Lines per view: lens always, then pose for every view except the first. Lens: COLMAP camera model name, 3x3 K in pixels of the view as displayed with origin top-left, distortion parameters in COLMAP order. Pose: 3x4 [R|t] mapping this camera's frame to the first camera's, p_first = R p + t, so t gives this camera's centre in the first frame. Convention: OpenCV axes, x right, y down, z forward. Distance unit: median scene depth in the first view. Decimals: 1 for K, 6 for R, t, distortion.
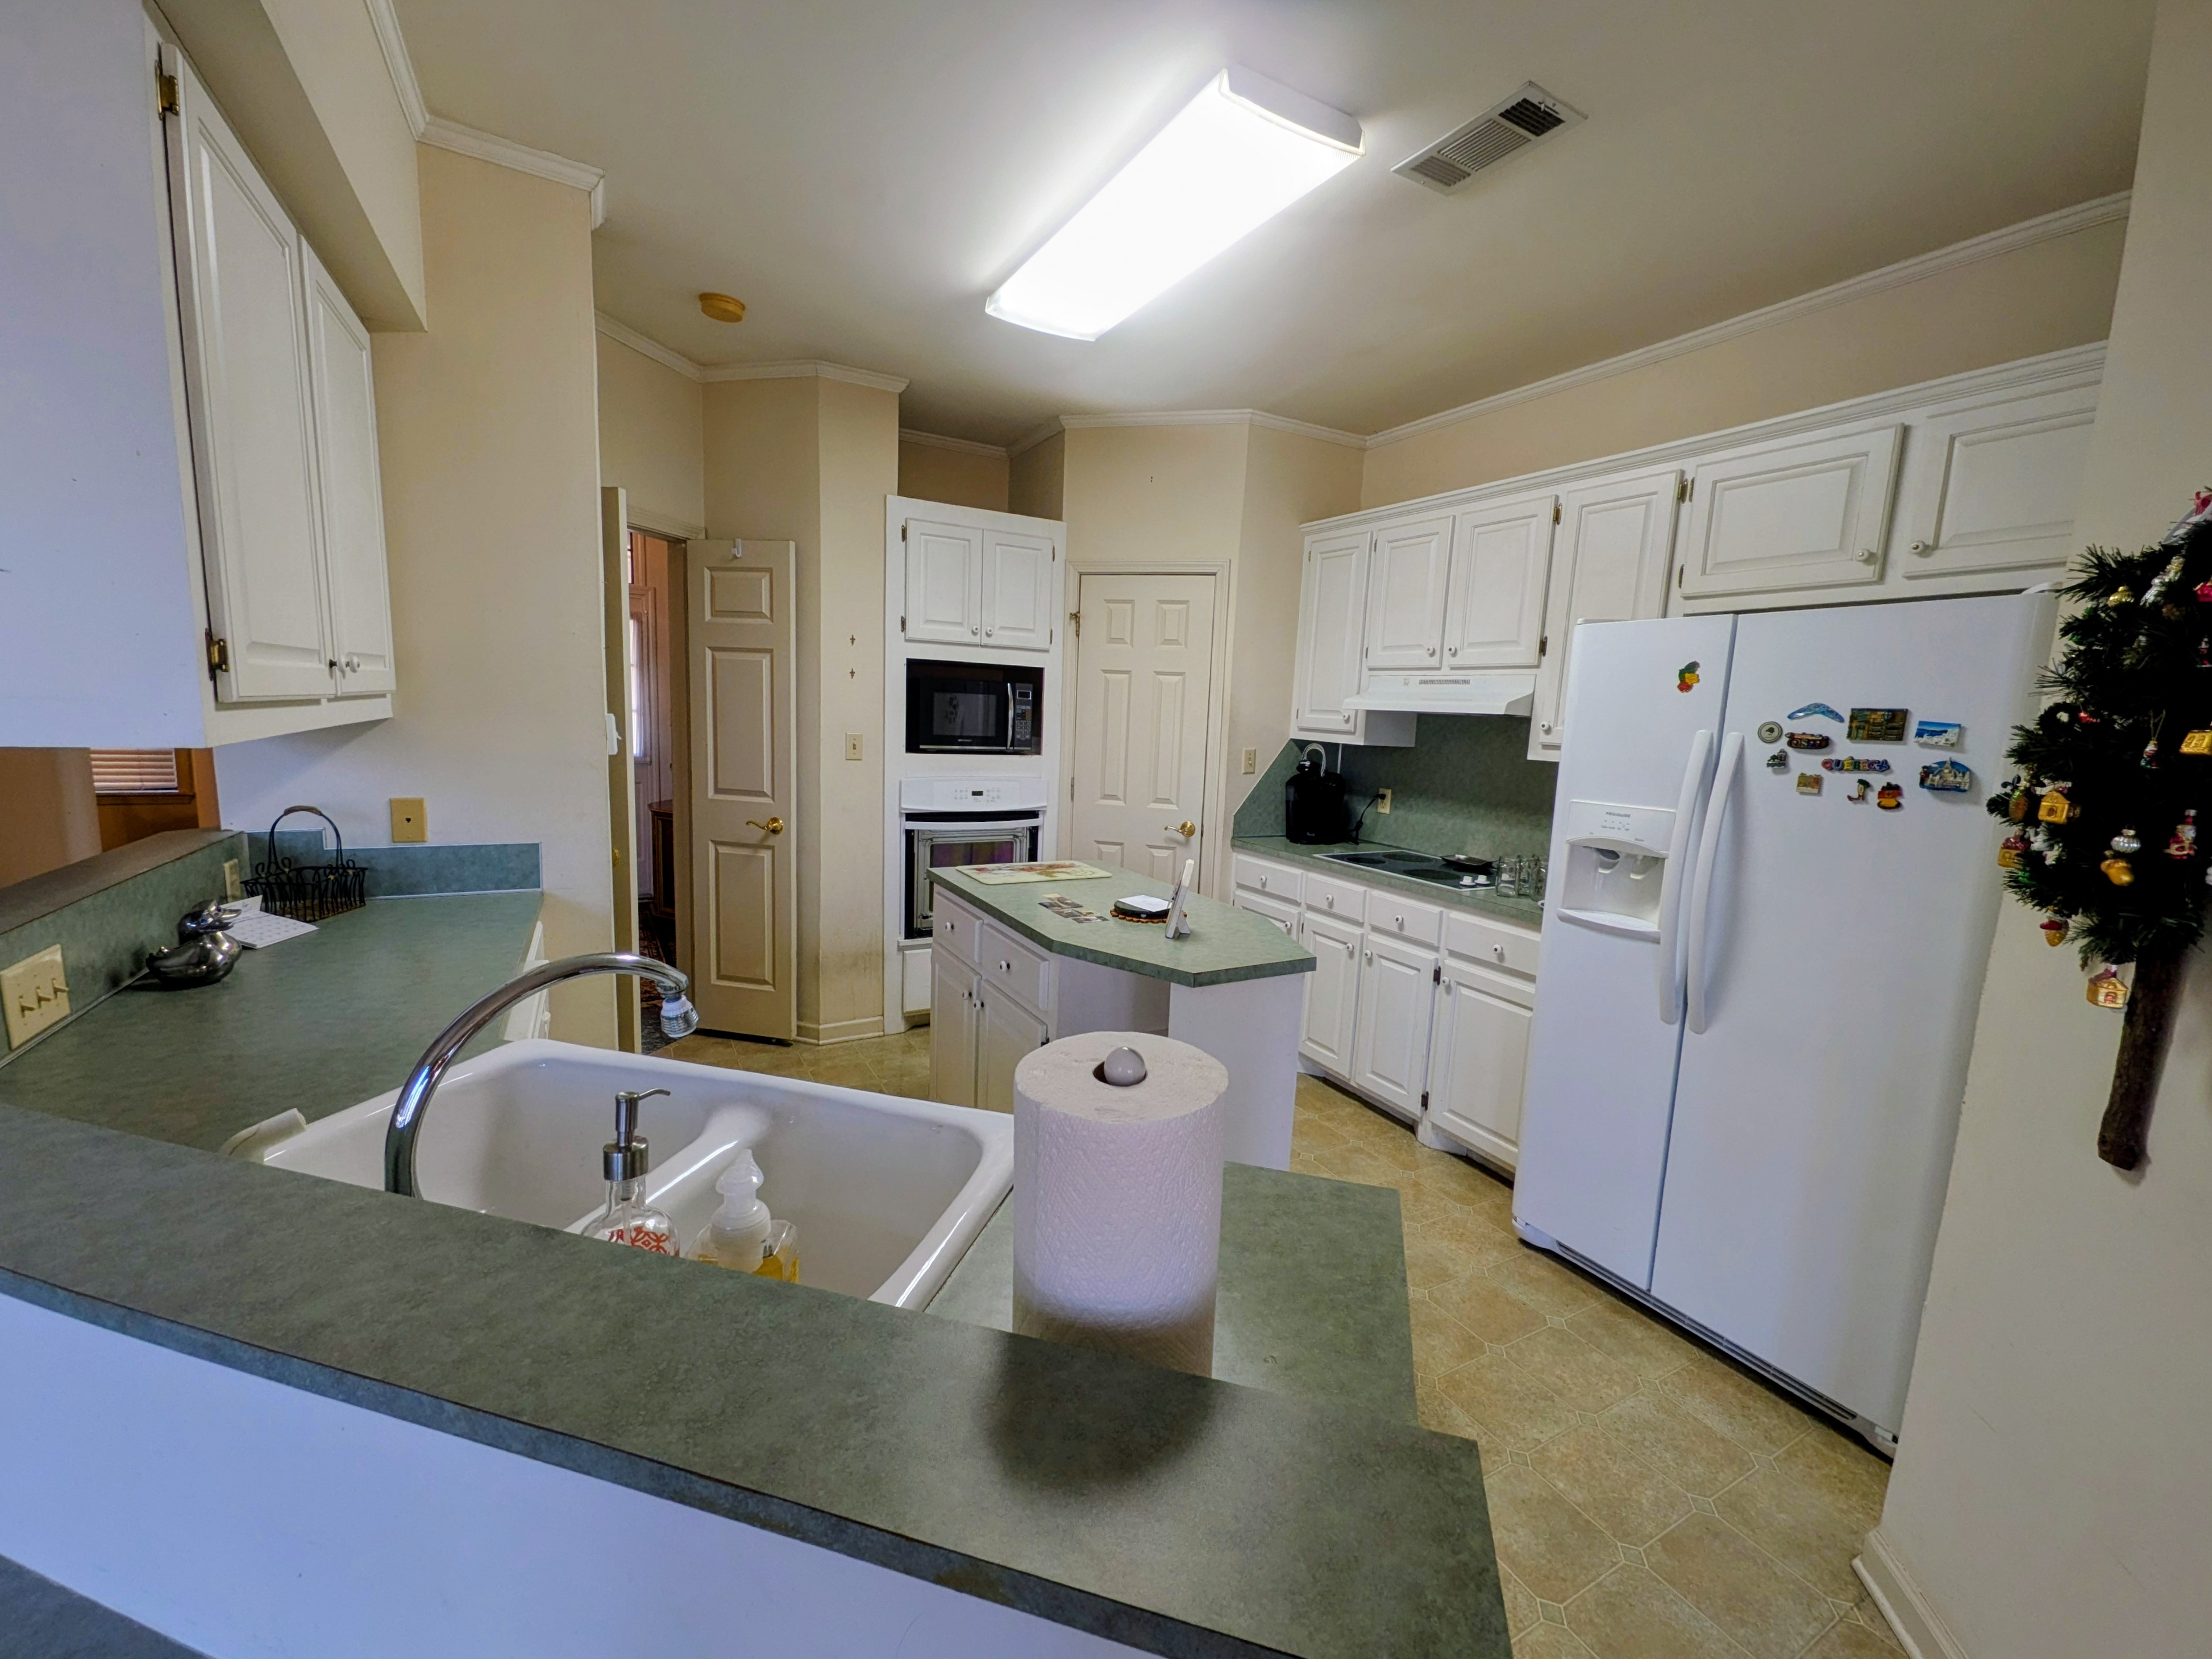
lens RADIAL K [[877.2, 0, 1110.8], [0, 877.2, 829.1], [0, 0, 1]] dist [0.015849, -0.000482]
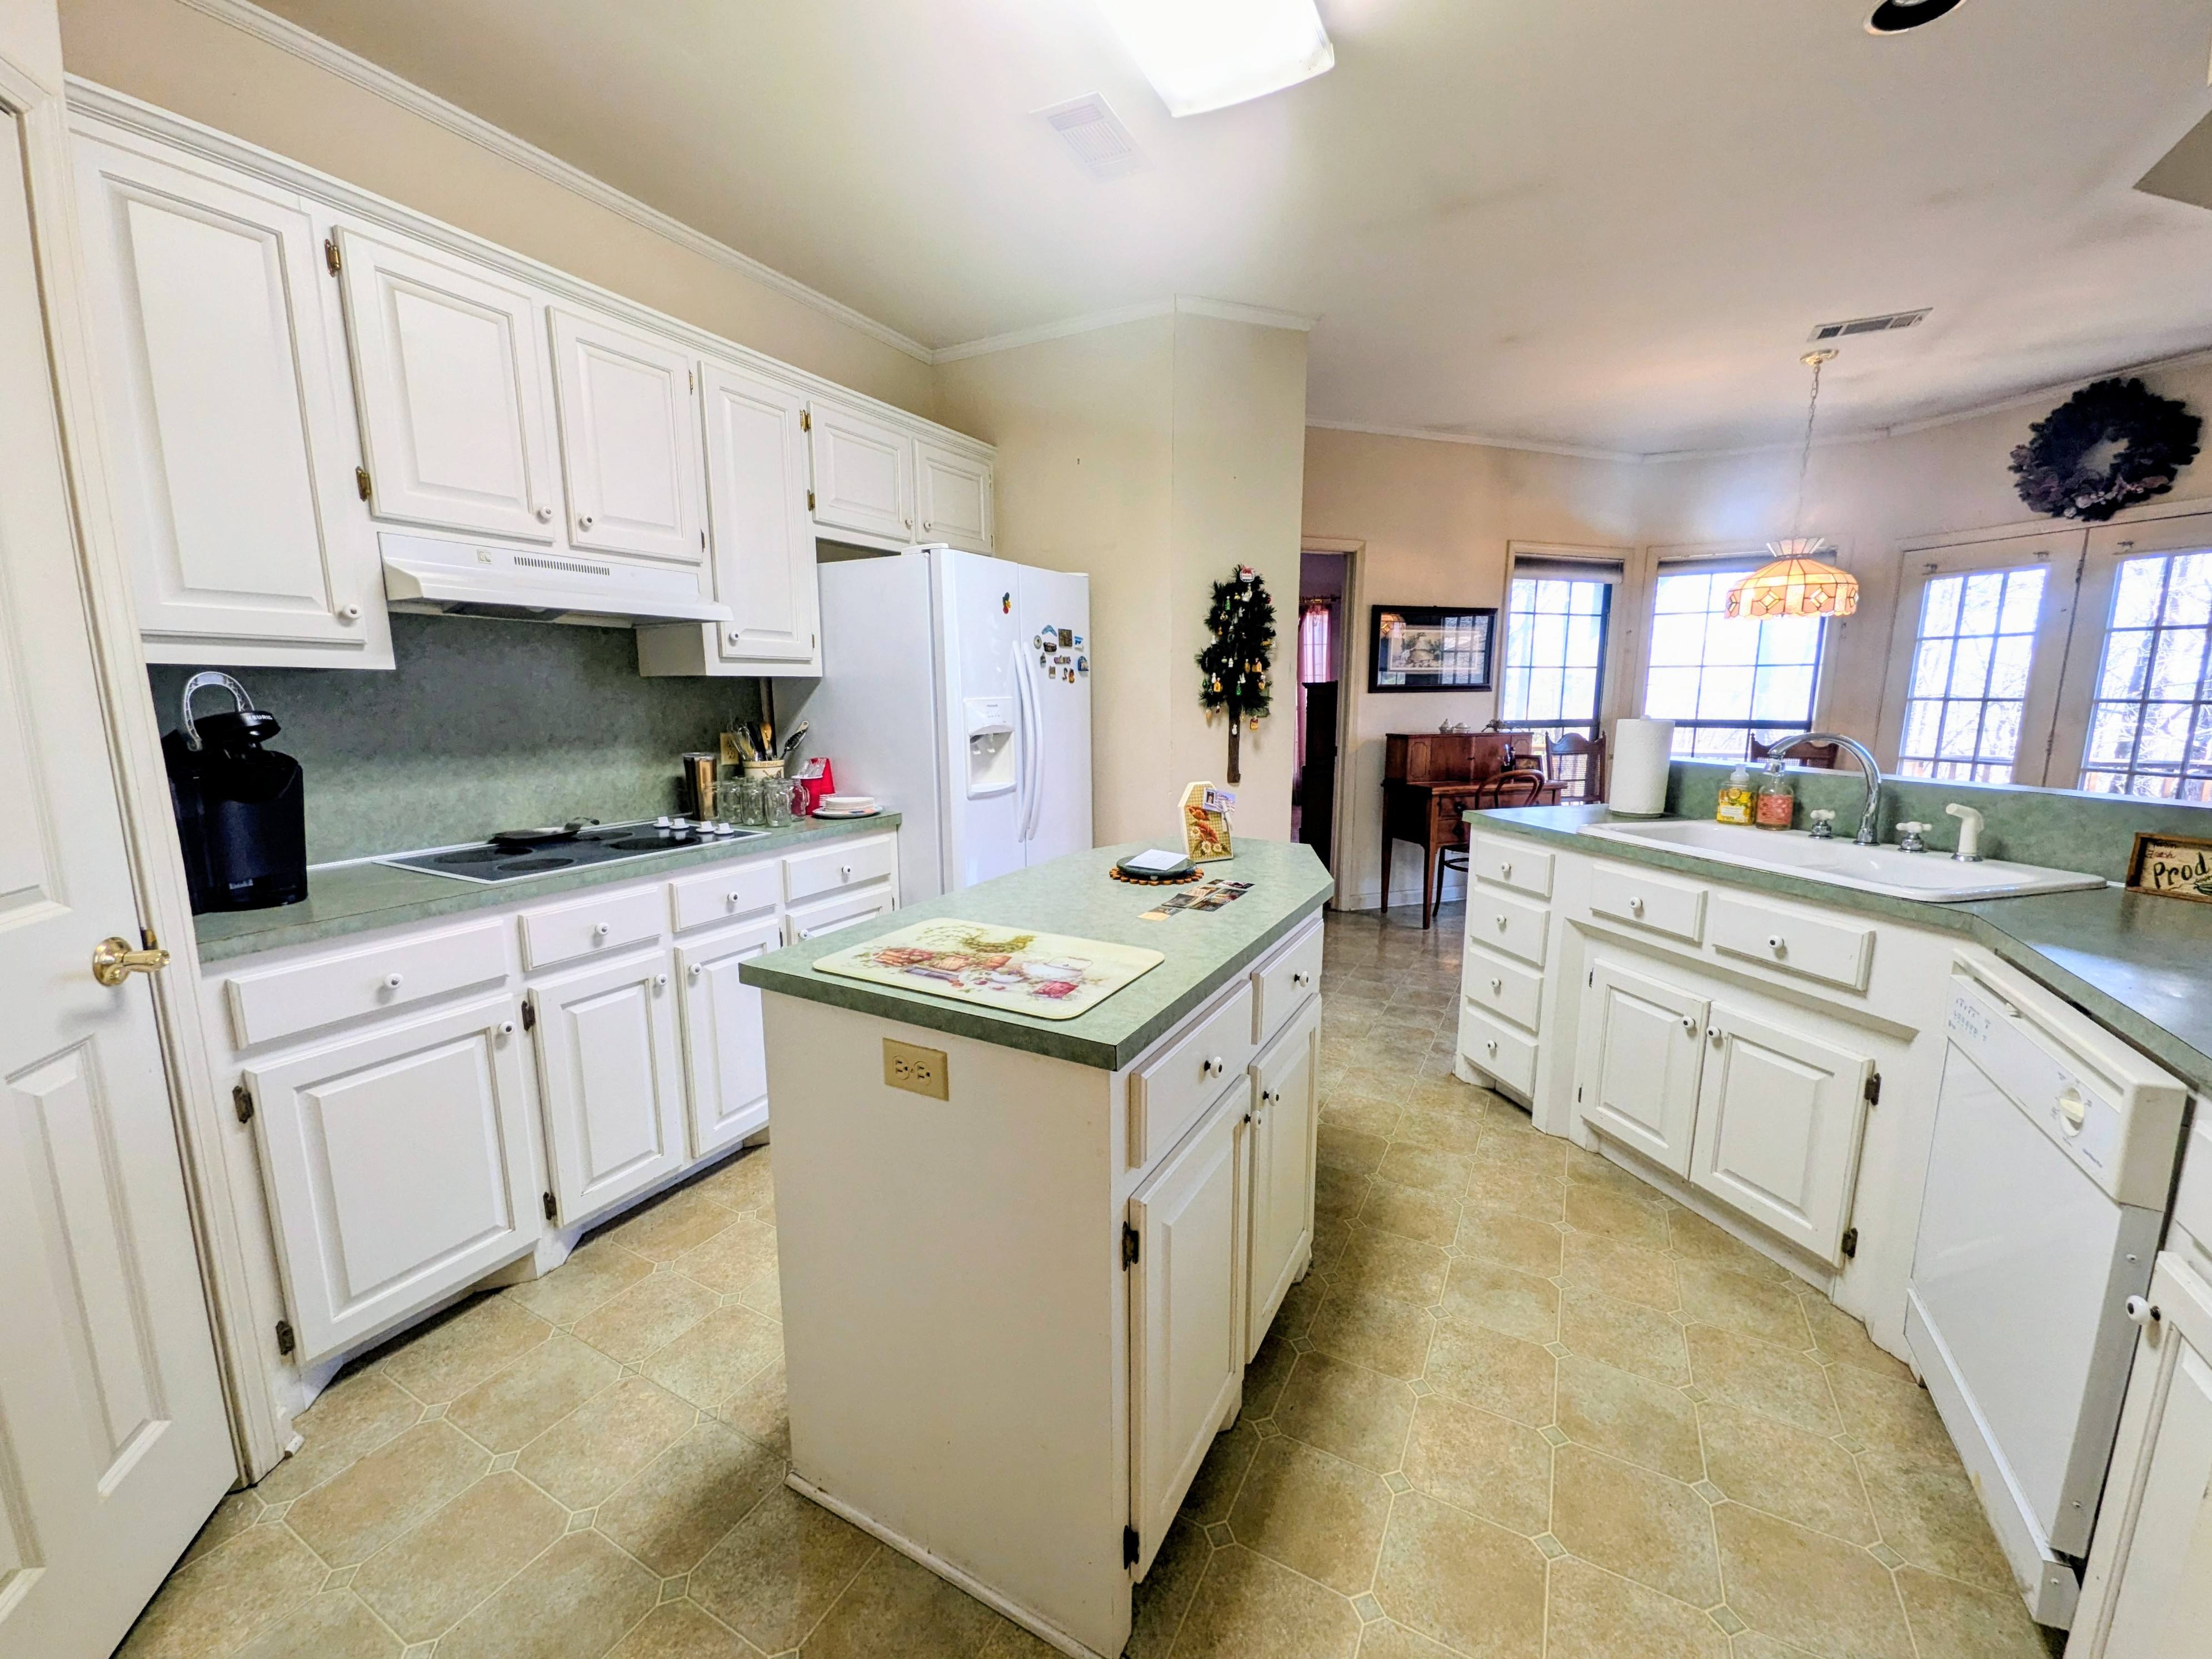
lens RADIAL K [[877.2, 0, 1110.8], [0, 877.2, 829.1], [0, 0, 1]] dist [0.015849, -0.000482]
pose [[-0.529272, -0.179522, 0.829242, -0.747256], [0.095201, 0.958621, 0.268294, -0.203617], [-0.843094, 0.220946, -0.490281, 1.785130]]
